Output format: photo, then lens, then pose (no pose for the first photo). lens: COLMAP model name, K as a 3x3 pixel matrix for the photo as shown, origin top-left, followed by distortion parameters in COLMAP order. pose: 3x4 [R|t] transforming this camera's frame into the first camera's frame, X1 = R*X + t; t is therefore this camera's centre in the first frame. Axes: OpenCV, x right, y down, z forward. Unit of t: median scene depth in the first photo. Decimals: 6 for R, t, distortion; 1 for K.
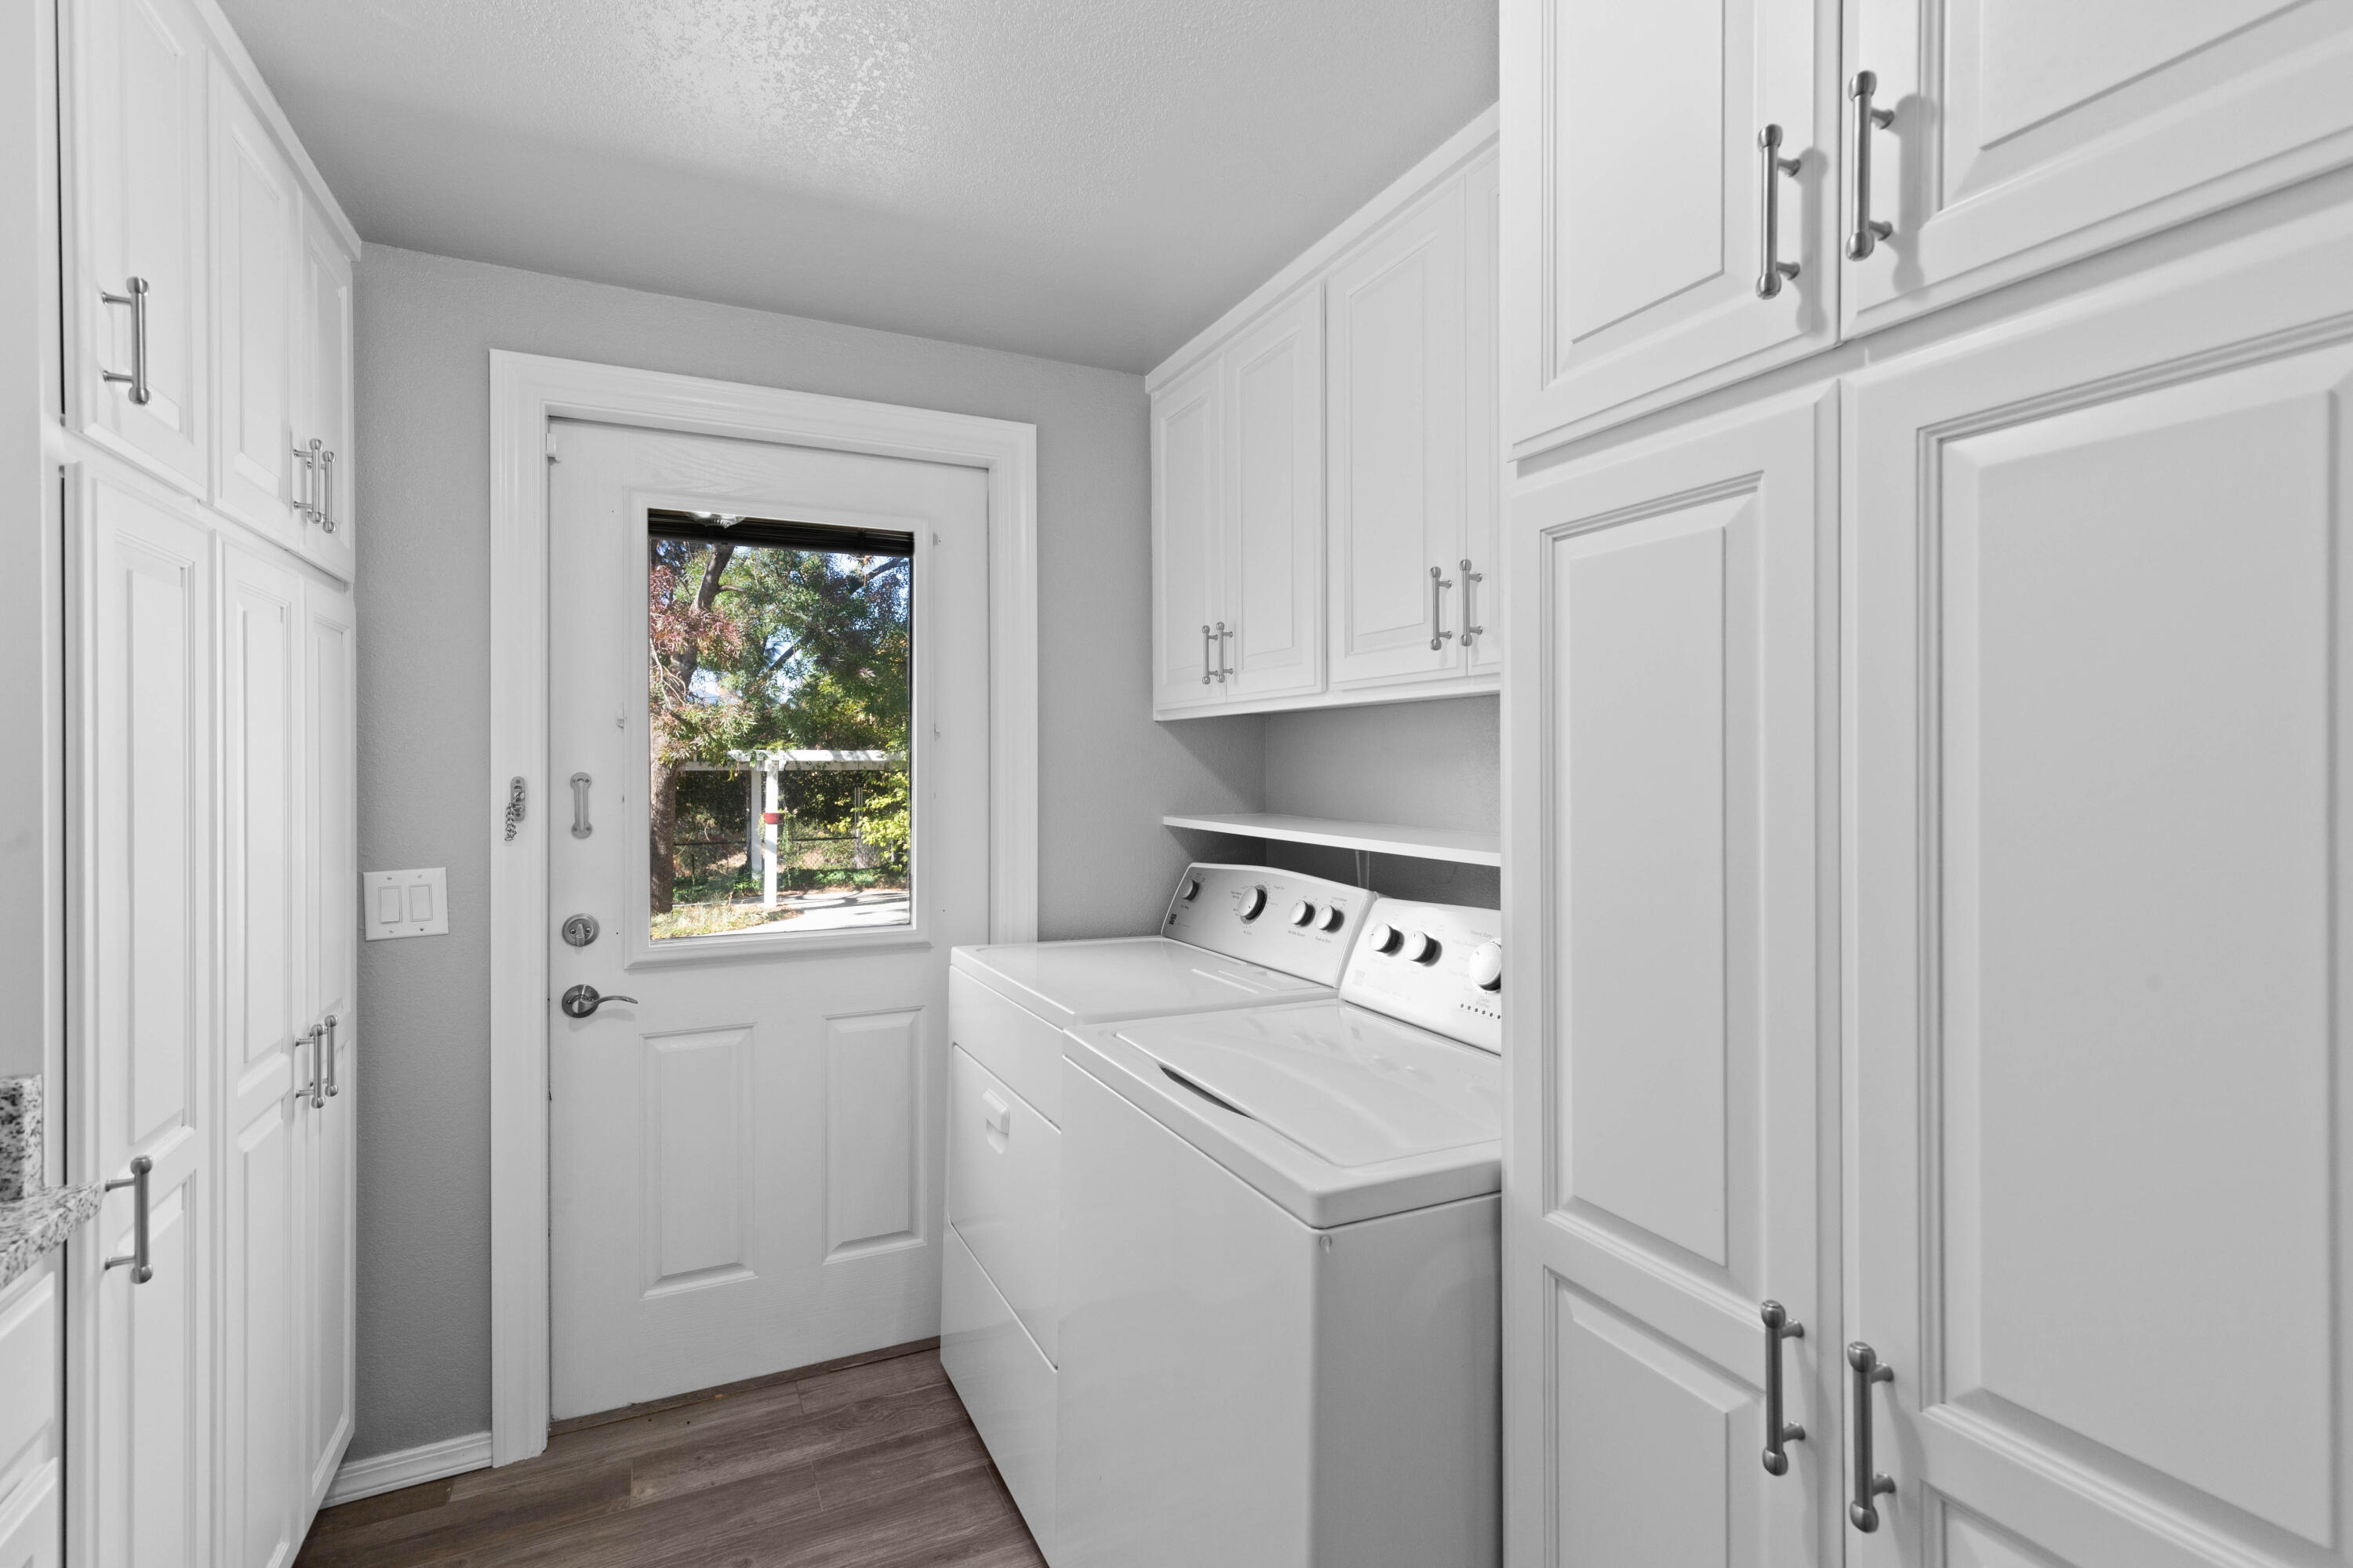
lens RADIAL K [[1085.4, 0, 1164.0], [0, 1085.4, 754.4], [0, 0, 1]] dist [0.011967, -0.000130]
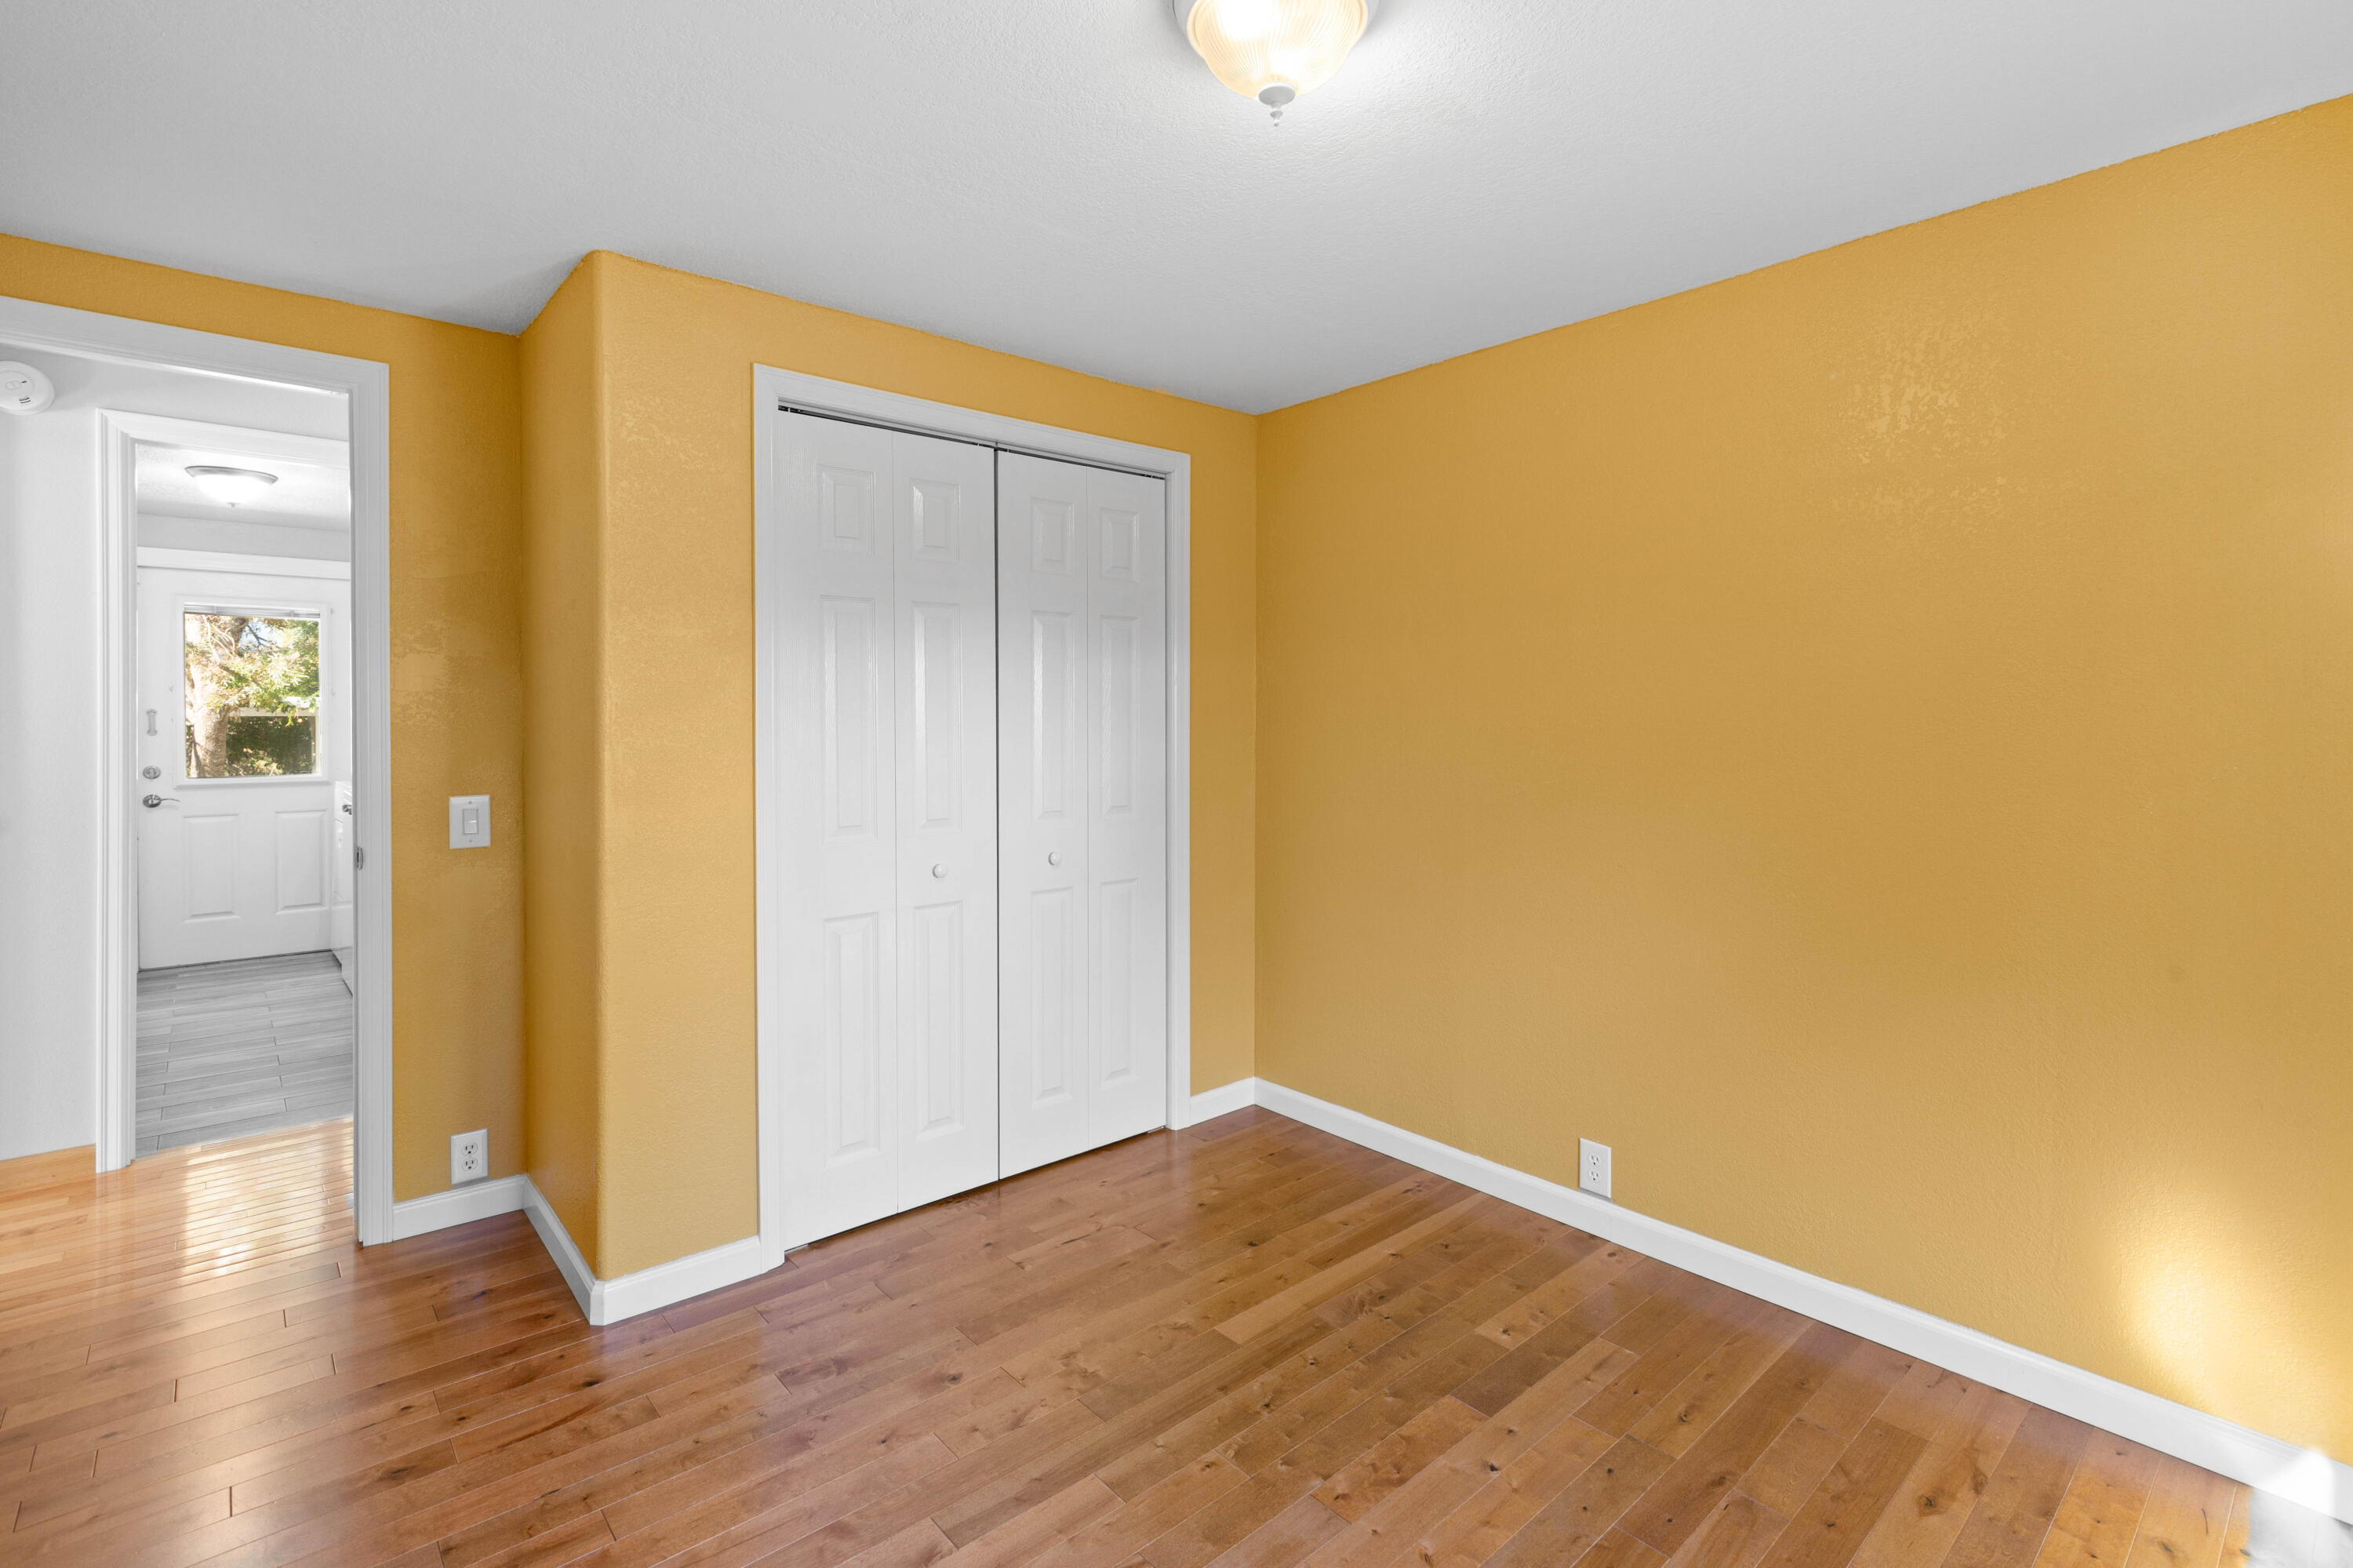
lens RADIAL K [[1093.8, 0, 1174.9], [0, 1093.8, 716.5], [0, 0, 1]] dist [0.000622, -0.000131]
pose [[0.960163, 0.000520, 0.279441, 0.190206], [-0.003842, 0.999928, 0.011341, -0.000816], [-0.279415, -0.011963, 0.960096, -0.386299]]
